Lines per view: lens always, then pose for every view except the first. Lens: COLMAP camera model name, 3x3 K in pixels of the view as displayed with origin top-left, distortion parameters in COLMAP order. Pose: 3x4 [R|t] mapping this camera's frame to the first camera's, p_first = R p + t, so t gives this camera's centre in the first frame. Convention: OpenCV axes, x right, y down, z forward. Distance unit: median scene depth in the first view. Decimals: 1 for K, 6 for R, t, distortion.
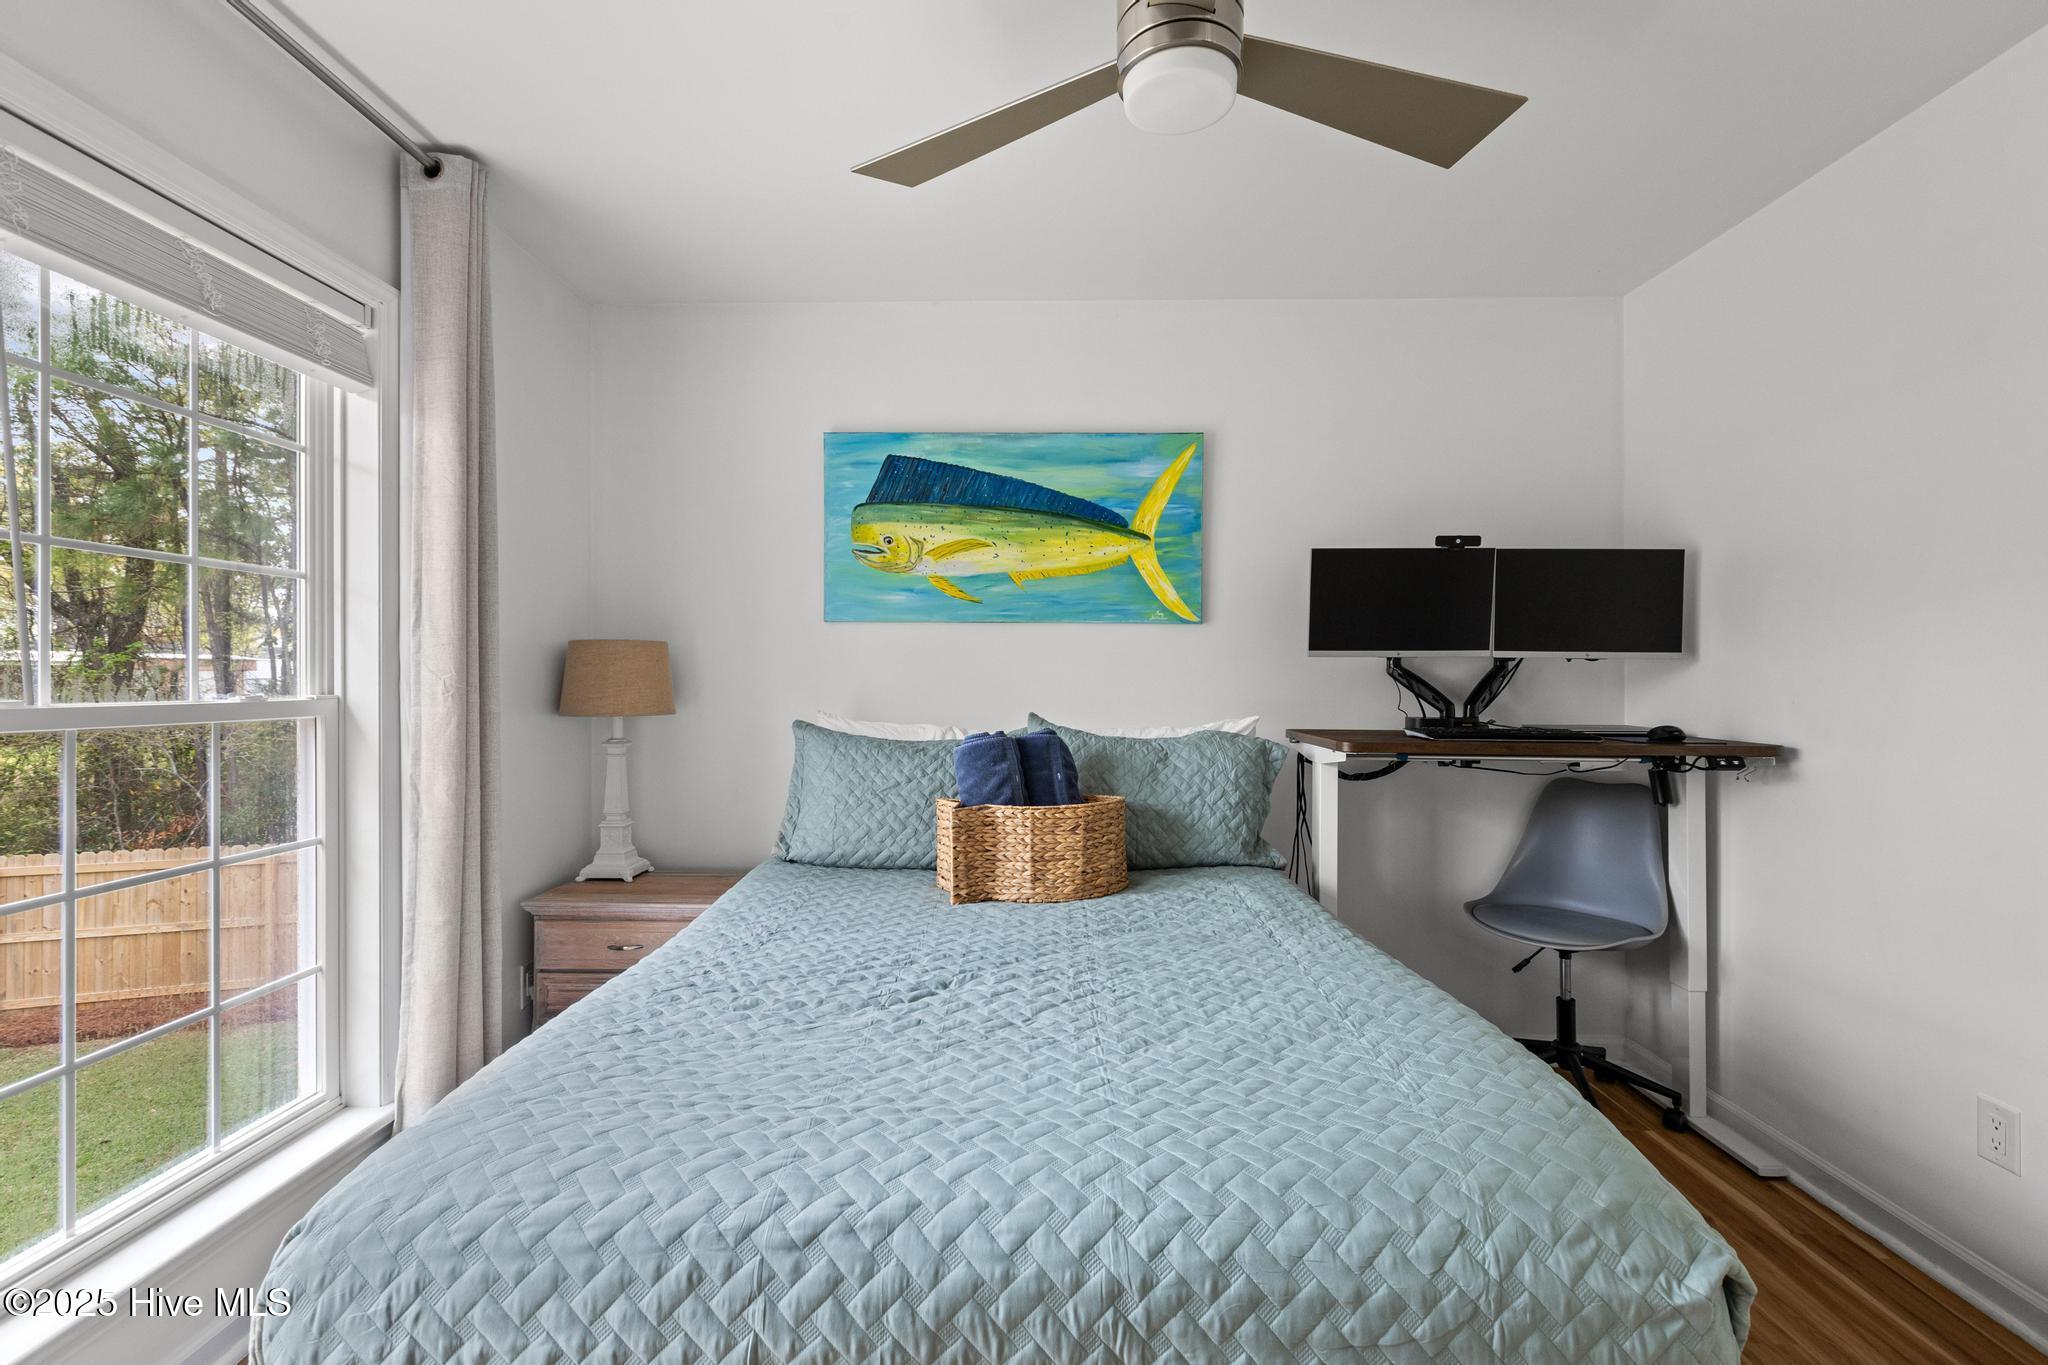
lens RADIAL K [[918.5, 0, 1020.1], [0, 918.5, 679.9], [0, 0, 1]] dist [0.003418, -0.001365]
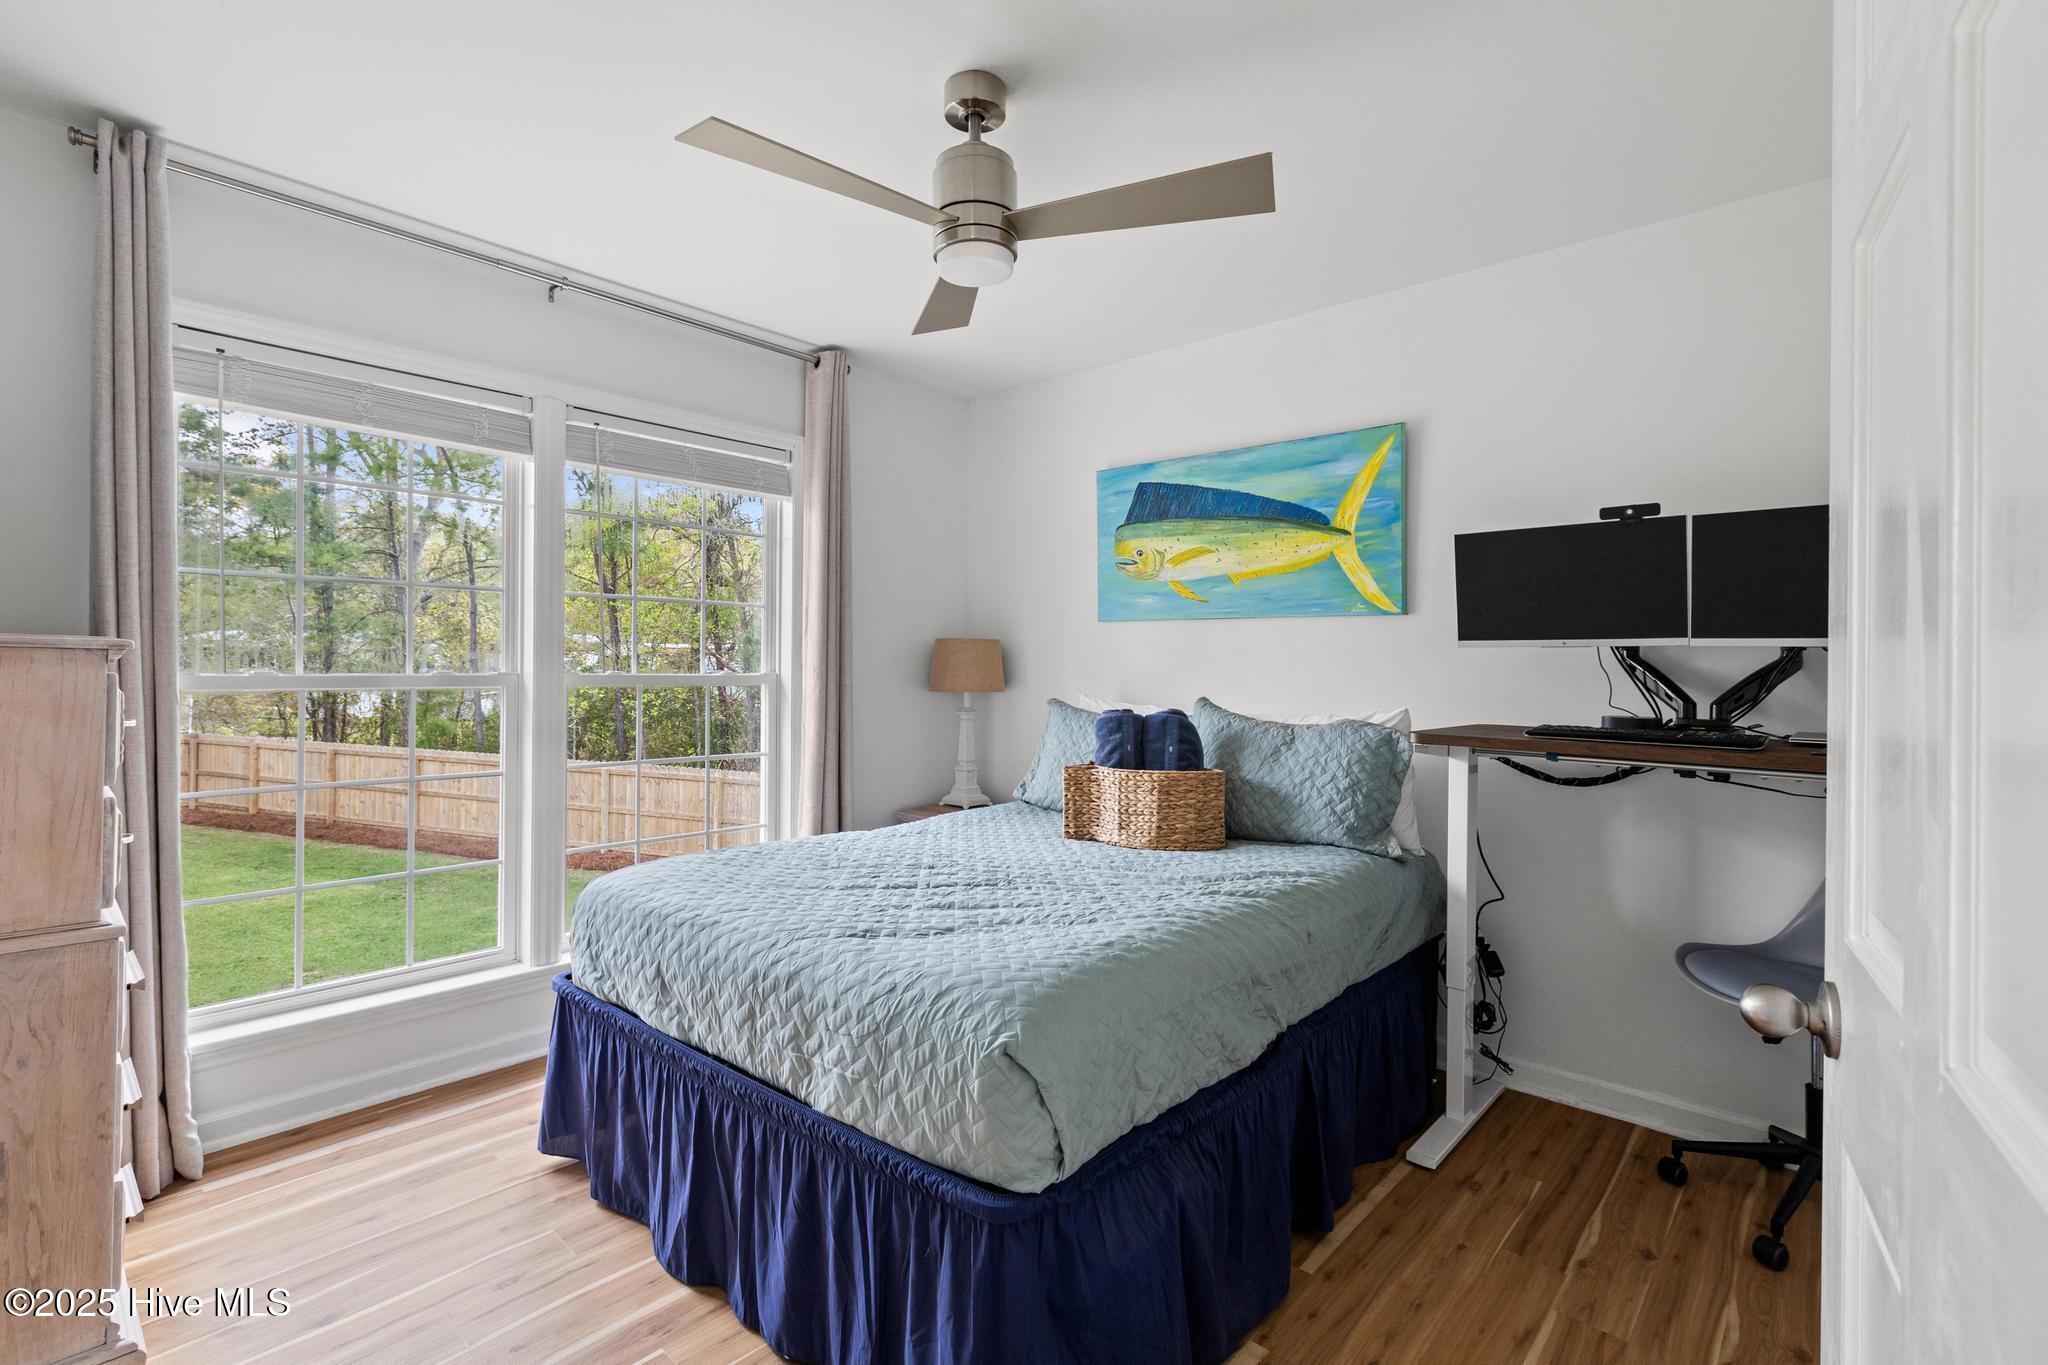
lens RADIAL K [[918.5, 0, 996.0], [0, 918.5, 670.3], [0, 0, 1]] dist [0.003418, -0.001365]
pose [[0.751385, 0.009868, -0.659790, 0.527453], [-0.012675, 0.999920, 0.000520, 0.004076], [0.659742, 0.007972, 0.751450, -0.035110]]
